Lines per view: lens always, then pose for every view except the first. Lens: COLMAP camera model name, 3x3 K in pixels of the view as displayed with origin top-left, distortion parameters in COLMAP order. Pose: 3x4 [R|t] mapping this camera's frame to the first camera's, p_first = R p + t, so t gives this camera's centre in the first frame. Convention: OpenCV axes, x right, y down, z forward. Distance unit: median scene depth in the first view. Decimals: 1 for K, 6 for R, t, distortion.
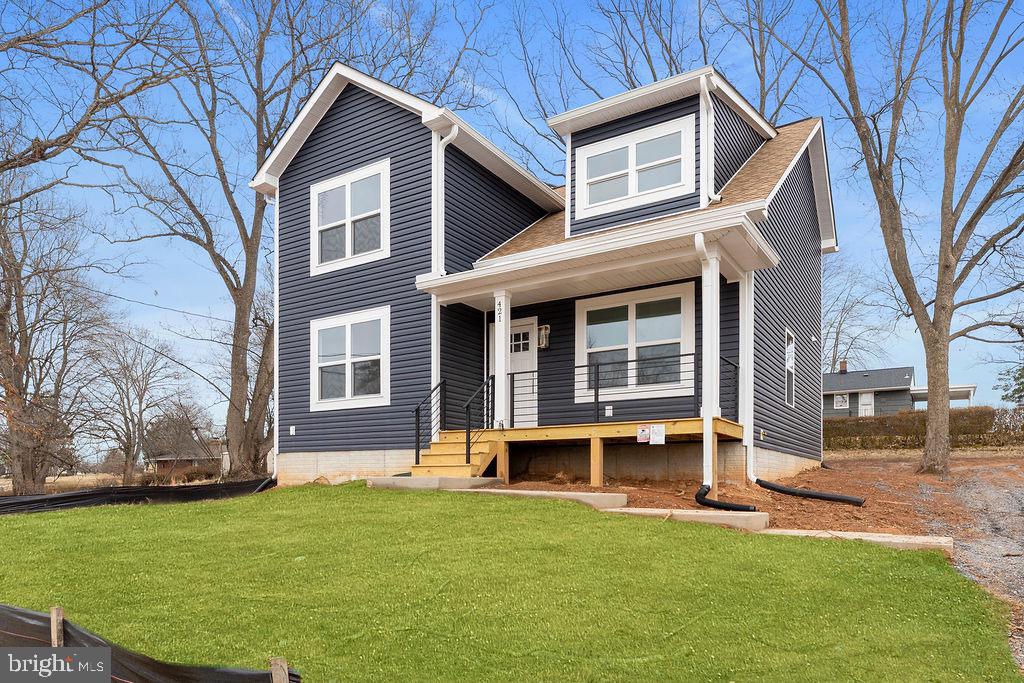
lens RADIAL K [[661.9, 0, 509.7], [0, 661.9, 487.2], [0, 0, 1]] dist [-0.001006, 0.000610]
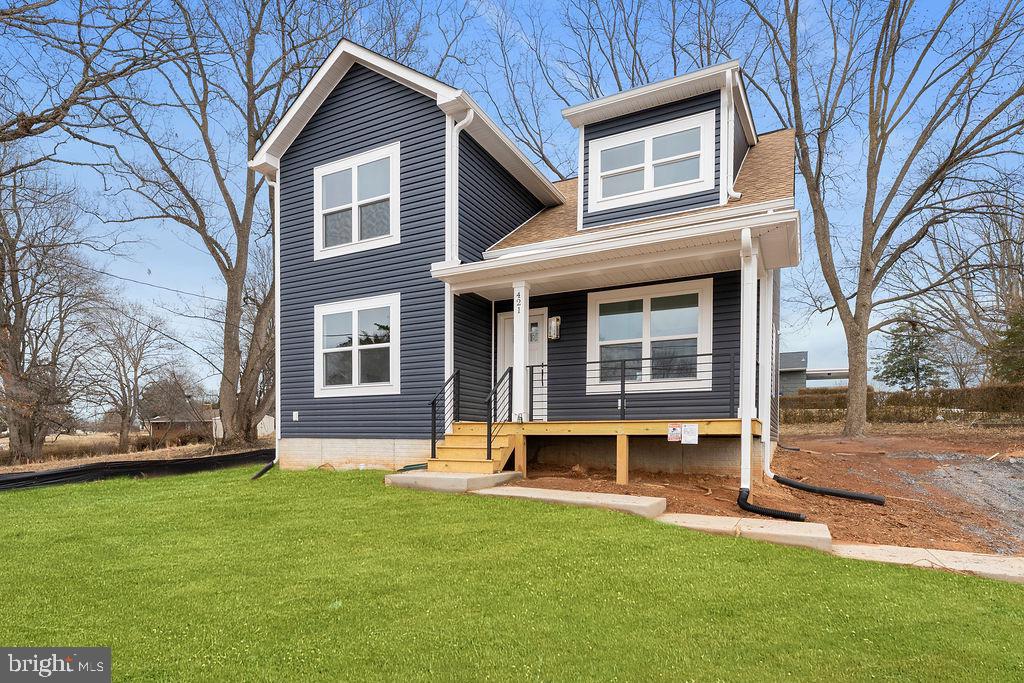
lens RADIAL K [[549.1, 0, 511.8], [0, 549.1, 452.4], [0, 0, 1]] dist [-0.001598, 0.002521]
pose [[0.995926, 0.001443, 0.090167, -0.088706], [-0.002981, 0.999852, 0.016927, -0.051420], [-0.090130, -0.017127, 0.995783, 0.167638]]
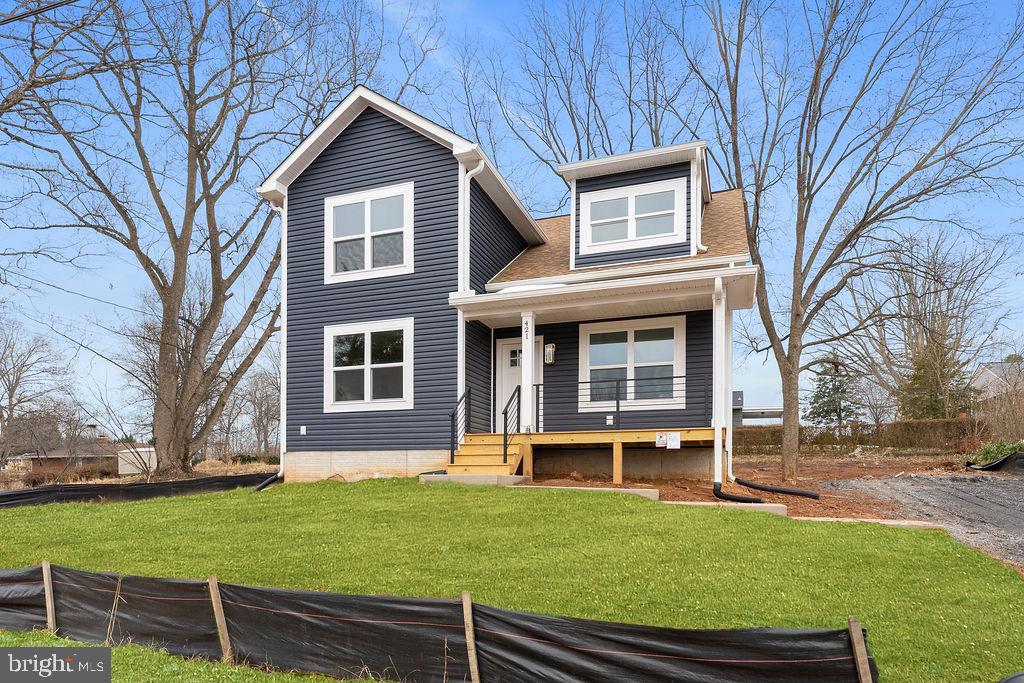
lens RADIAL K [[587.5, 0, 527.5], [0, 587.5, 485.7], [0, 0, 1]] dist [0.001514, -0.000744]
pose [[0.971911, 0.000877, 0.235349, -0.226036], [-0.000529, 0.999999, -0.001542, 0.003532], [-0.235350, 0.001375, 0.971910, 0.017499]]
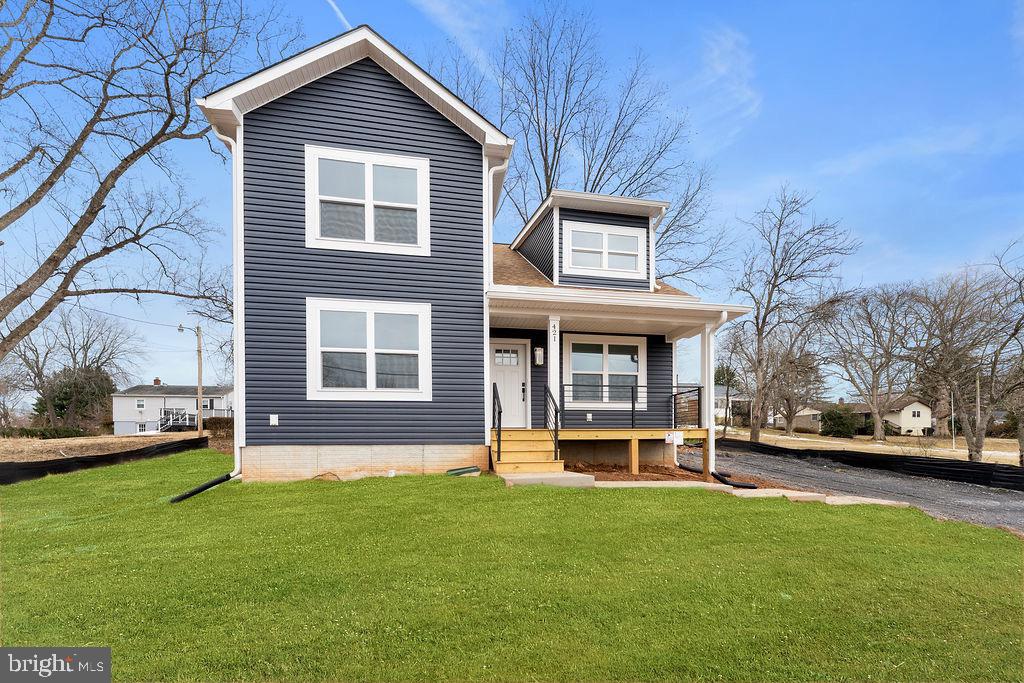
lens RADIAL K [[407.1, 0, 534.1], [0, 407.1, 448.7], [0, 0, 1]] dist [0.002975, -0.000236]
pose [[0.721300, -0.010338, 0.692546, -0.503693], [0.018659, 0.999816, -0.004508, -0.044786], [-0.692372, 0.016174, 0.721360, 0.438838]]
